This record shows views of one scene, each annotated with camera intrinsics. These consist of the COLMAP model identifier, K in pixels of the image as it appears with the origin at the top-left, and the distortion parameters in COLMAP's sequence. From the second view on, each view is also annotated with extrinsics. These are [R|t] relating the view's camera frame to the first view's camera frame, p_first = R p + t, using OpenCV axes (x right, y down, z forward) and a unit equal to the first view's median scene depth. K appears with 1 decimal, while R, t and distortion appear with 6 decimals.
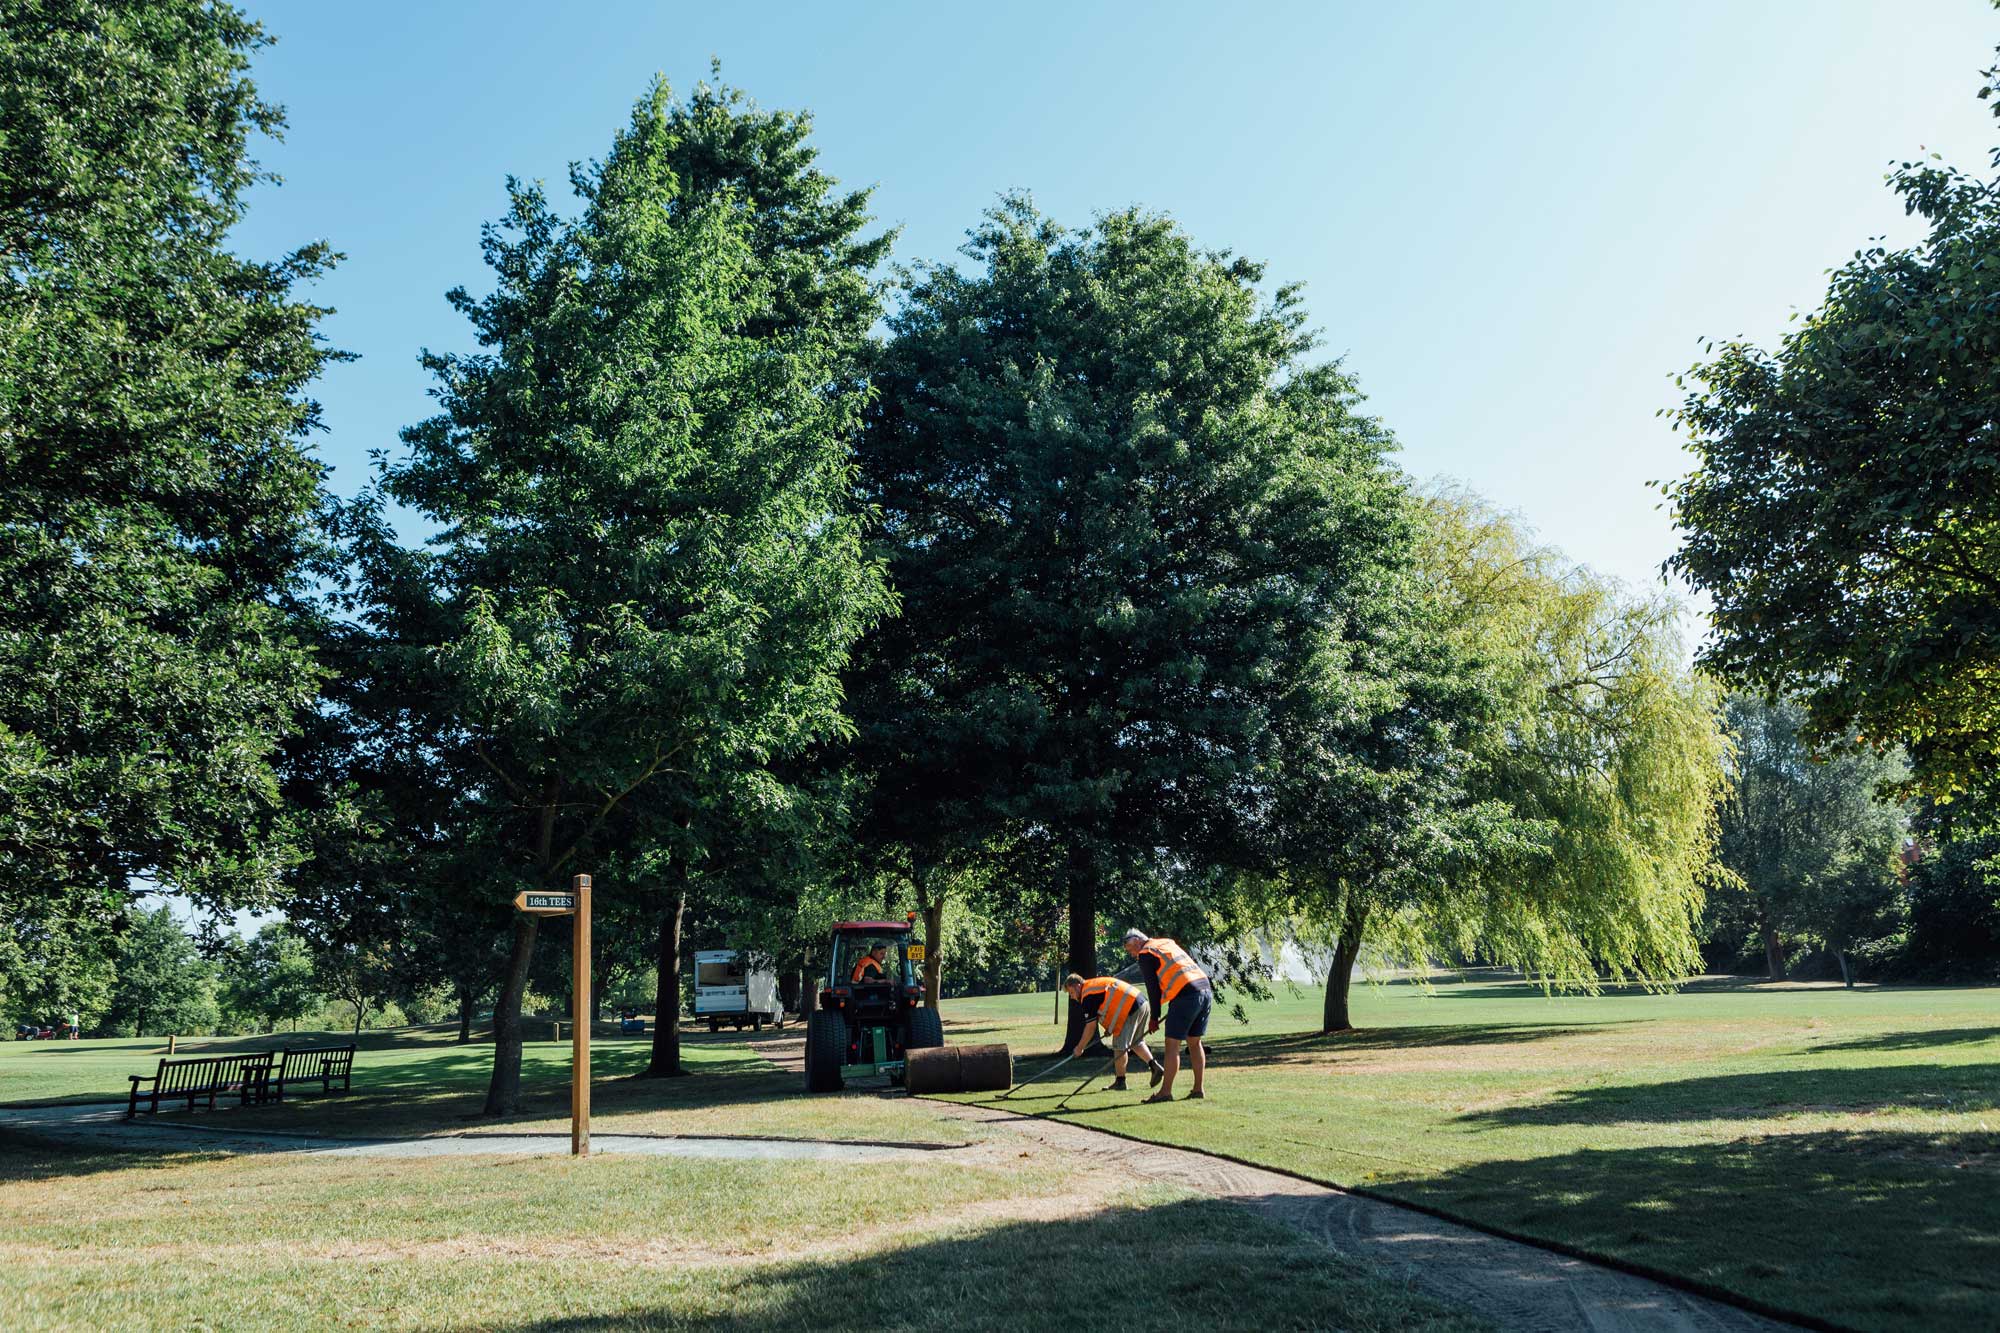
lens RADIAL K [[1653.1, 0, 1000.0], [0, 1653.1, 666.5], [0, 0, 1]] dist [-0.012657, -0.009846]
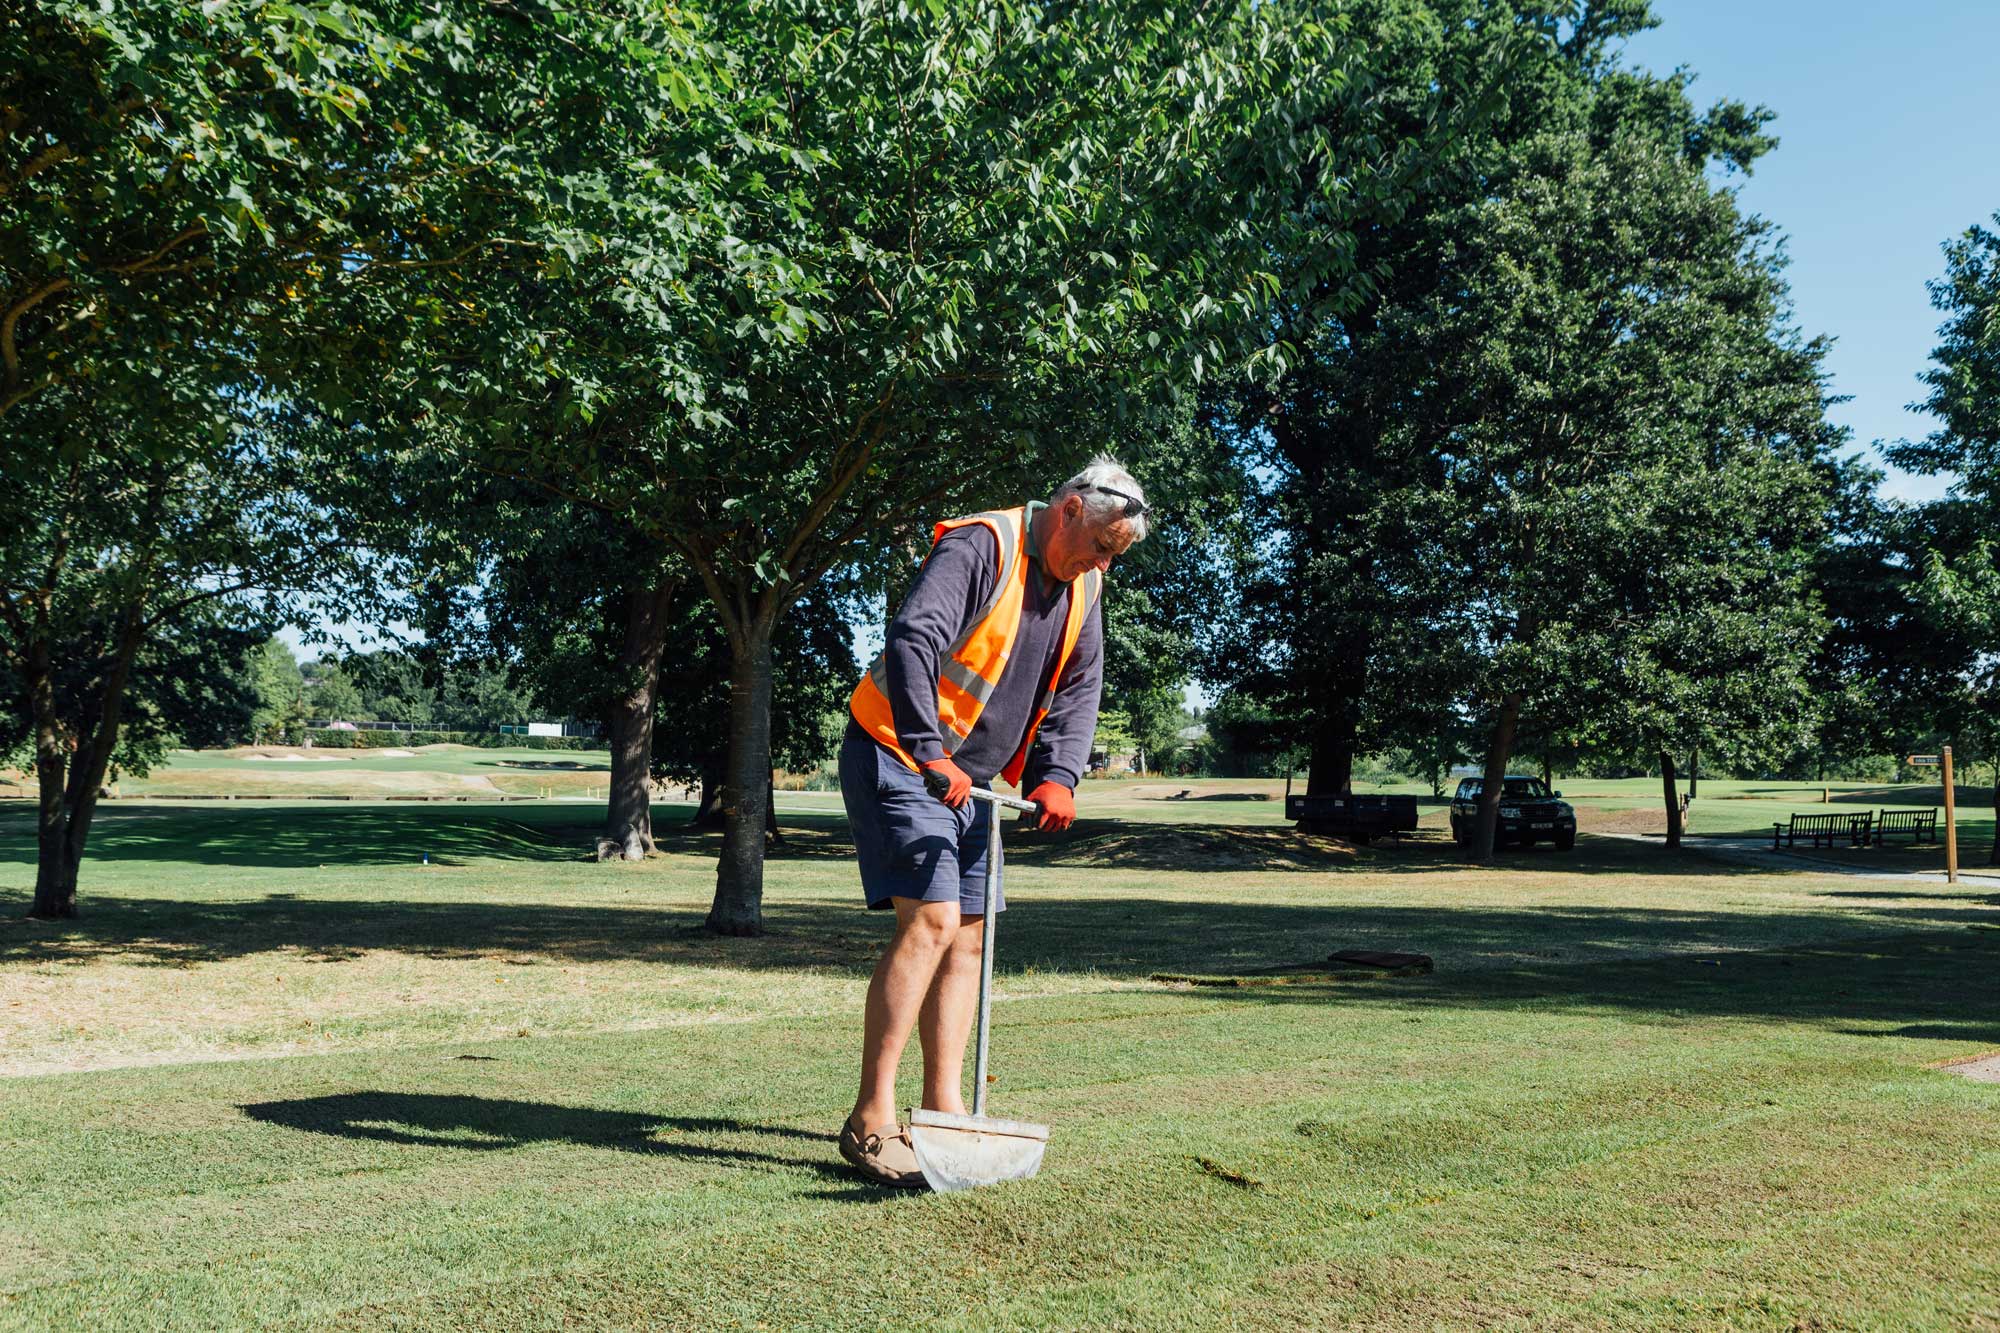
lens RADIAL K [[1653.1, 0, 1000.0], [0, 1653.1, 666.5], [0, 0, 1]] dist [-0.012657, -0.009846]
pose [[0.580241, -0.011889, -0.814358, 0.732644], [0.144546, 0.985523, 0.088603, -0.327302], [0.801516, -0.169123, 0.573559, -1.072658]]
